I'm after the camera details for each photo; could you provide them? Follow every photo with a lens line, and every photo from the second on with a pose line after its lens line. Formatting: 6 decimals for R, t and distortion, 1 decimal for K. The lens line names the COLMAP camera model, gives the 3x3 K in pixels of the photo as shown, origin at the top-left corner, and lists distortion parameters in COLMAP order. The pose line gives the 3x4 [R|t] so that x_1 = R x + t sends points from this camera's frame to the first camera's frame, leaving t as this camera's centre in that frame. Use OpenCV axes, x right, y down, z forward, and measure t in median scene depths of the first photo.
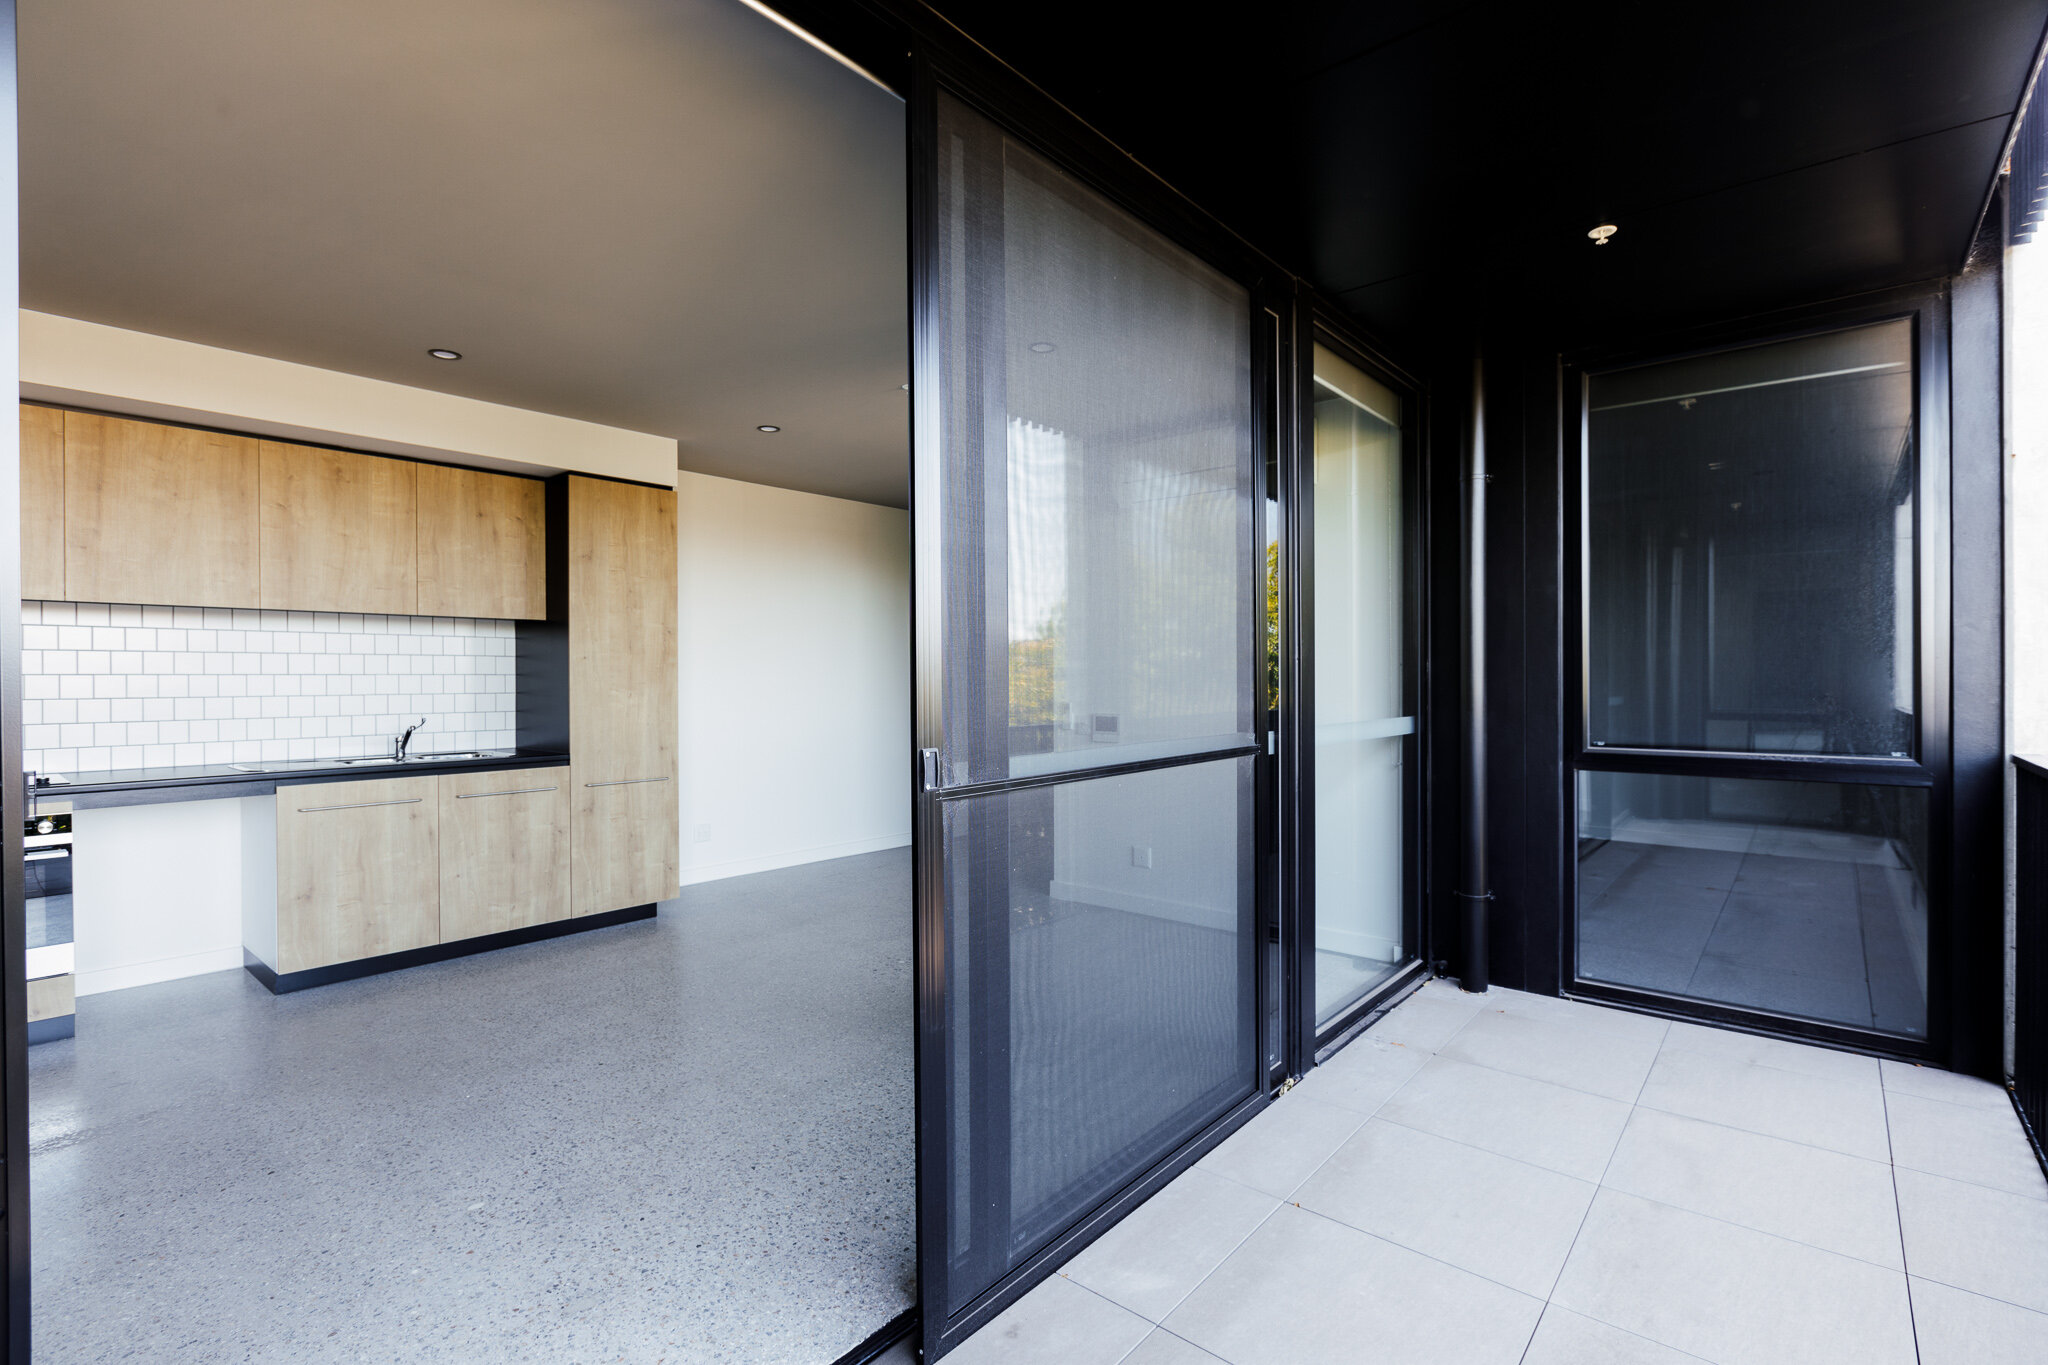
lens RADIAL K [[934.2, 0, 1024.0], [0, 934.2, 682.5], [0, 0, 1]] dist [-0.006678, -0.000887]
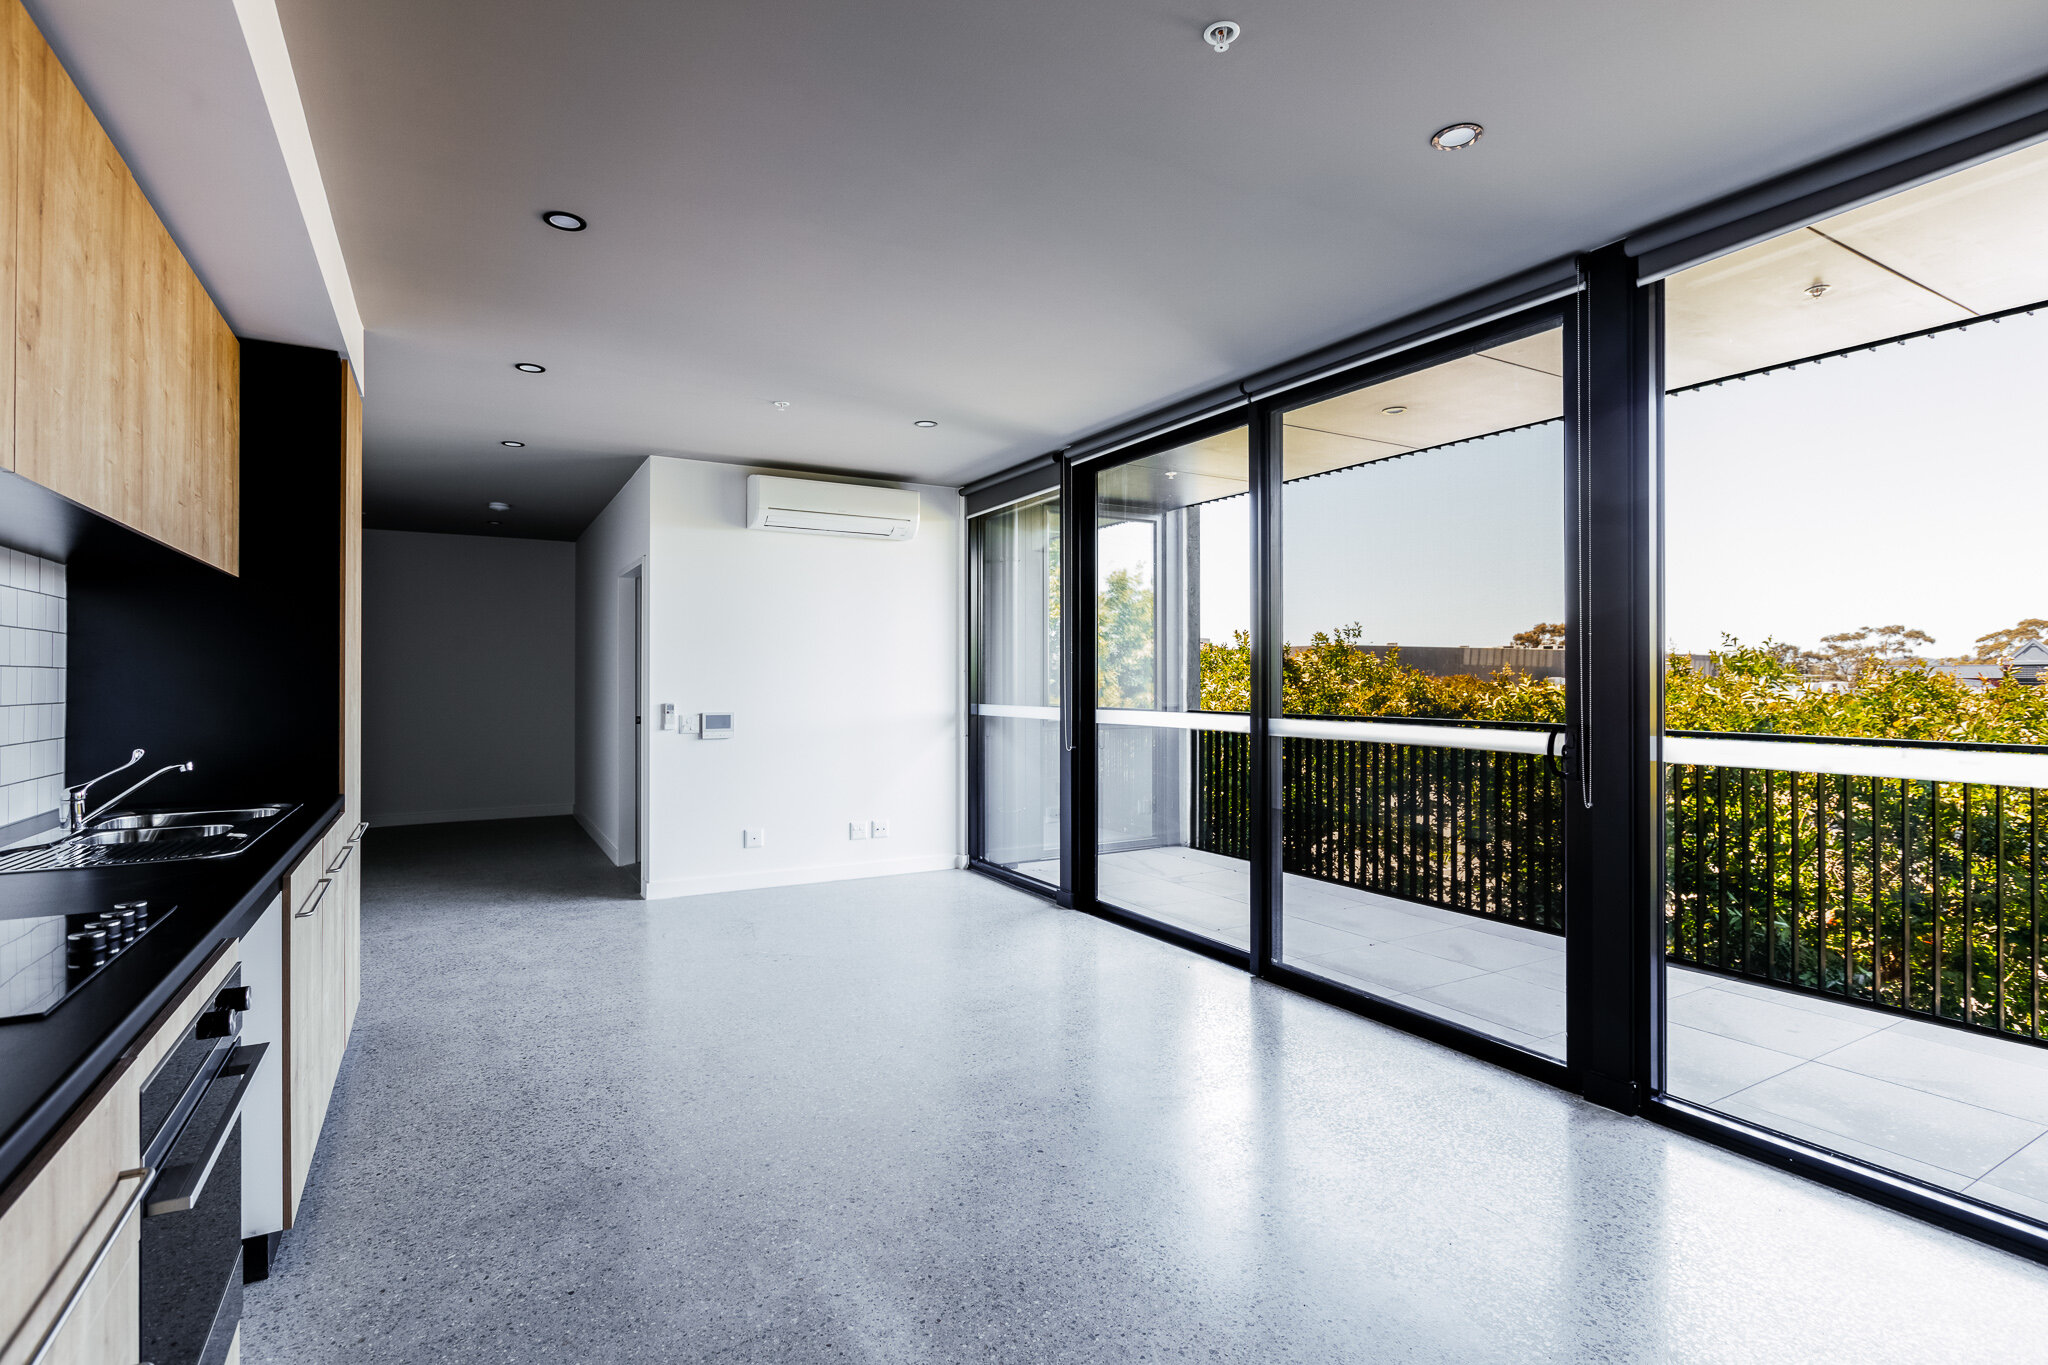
lens RADIAL K [[974.8, 0, 1009.0], [0, 974.8, 673.6], [0, 0, 1]] dist [-0.001657, -0.000684]
pose [[0.341735, 0.008242, 0.939760, -1.069403], [0.006095, 0.999921, -0.010986, 0.004701], [-0.939776, 0.009483, 0.341658, 0.379802]]
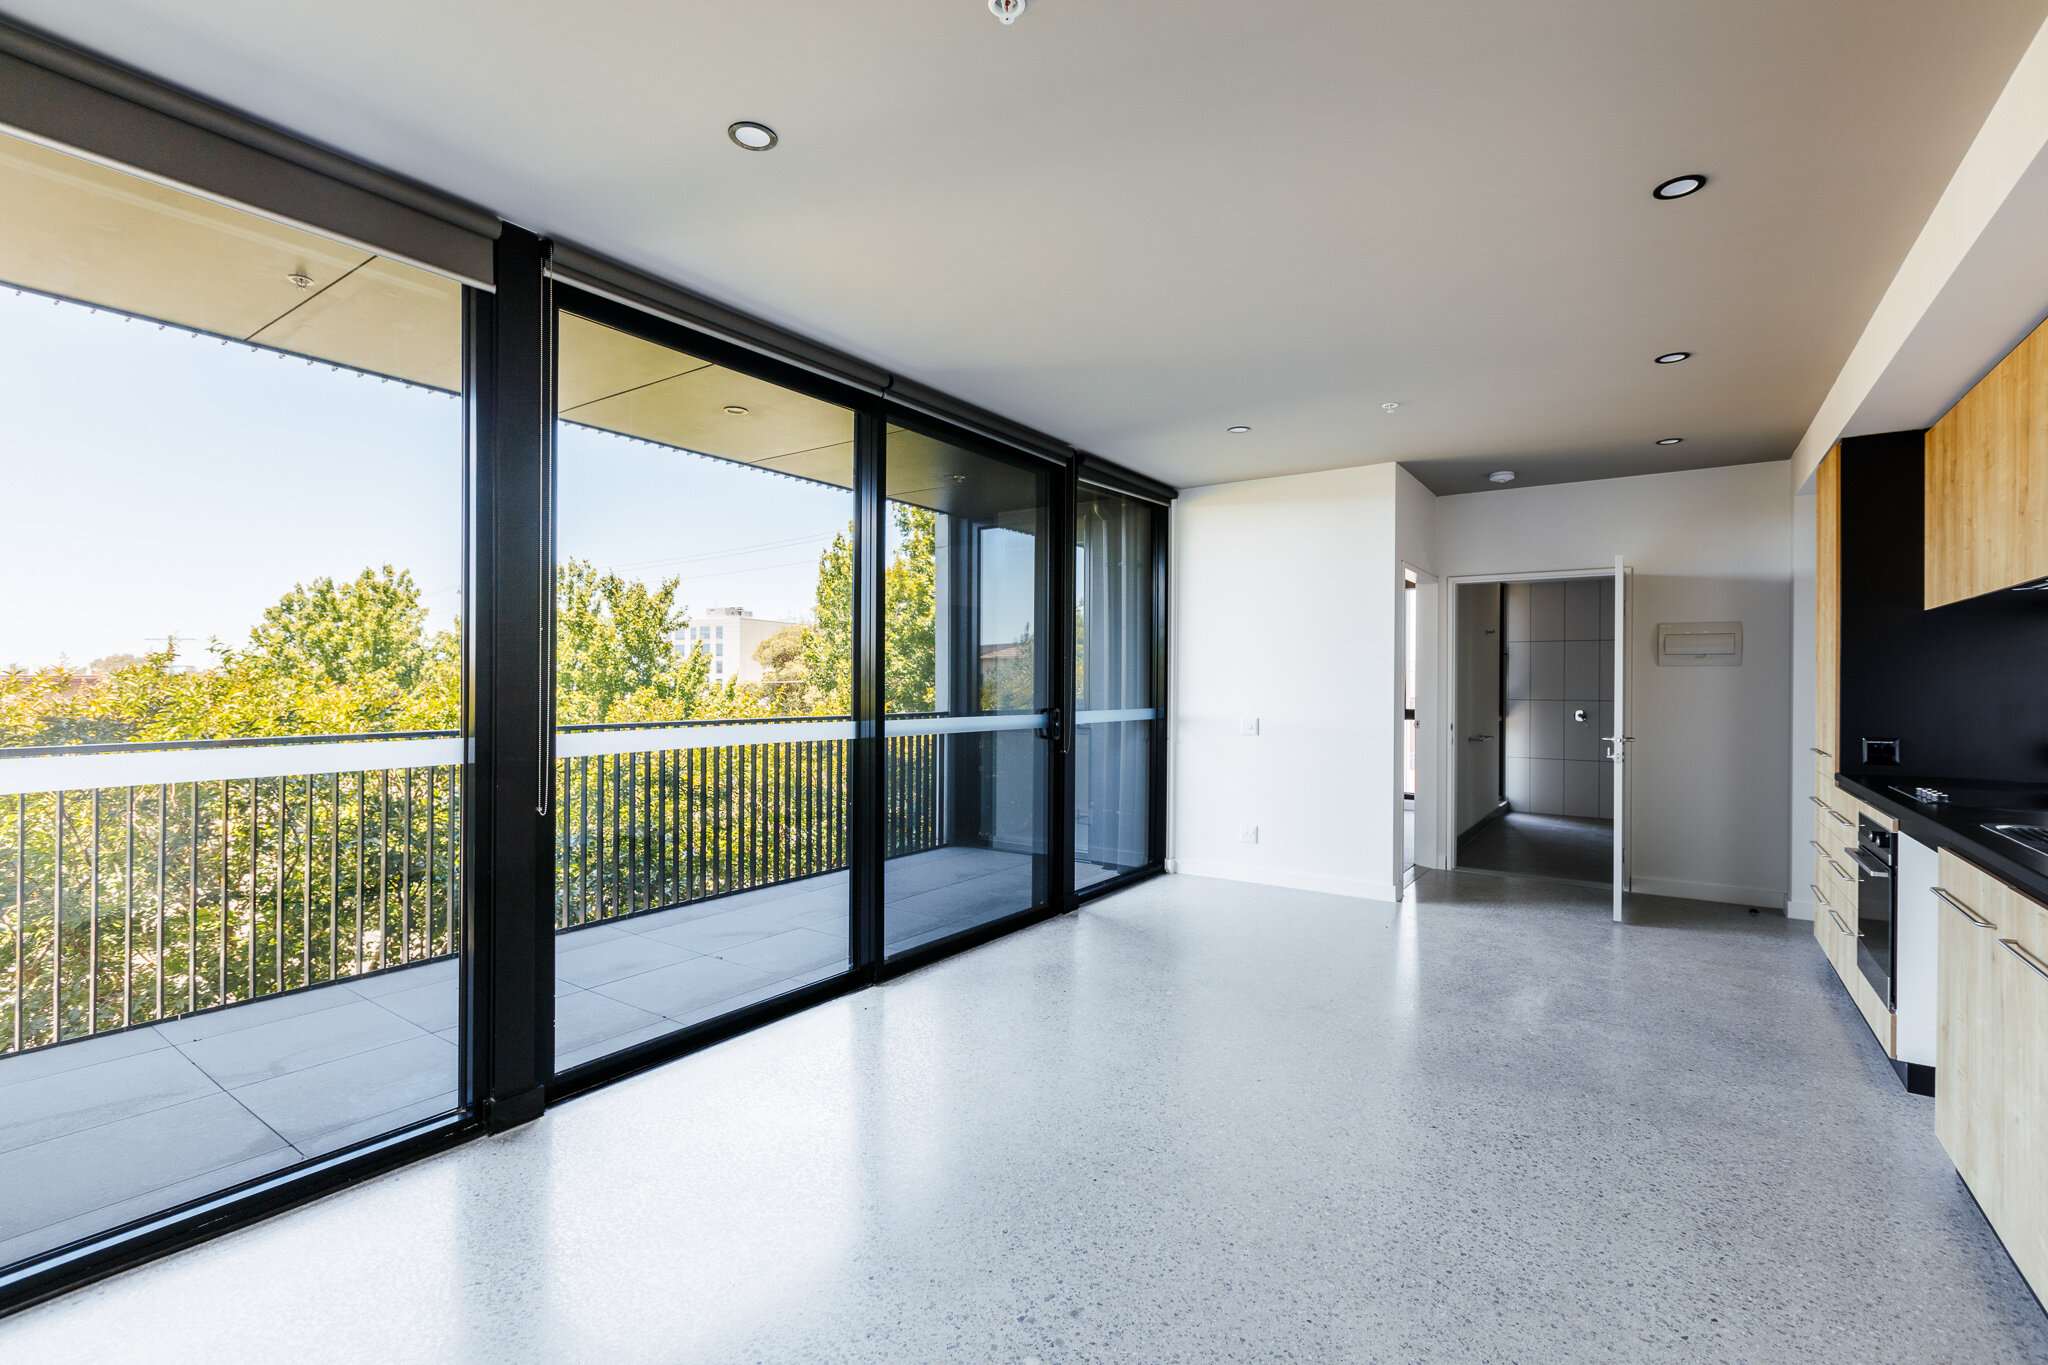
lens RADIAL K [[911.5, 0, 1008.6], [0, 911.5, 681.3], [0, 0, 1]] dist [-0.005454, -0.000710]
pose [[-0.996403, -0.001798, -0.084717, -0.085374], [-0.002420, 0.999971, 0.007242, -0.007137], [0.084701, 0.007421, -0.996379, 1.422257]]
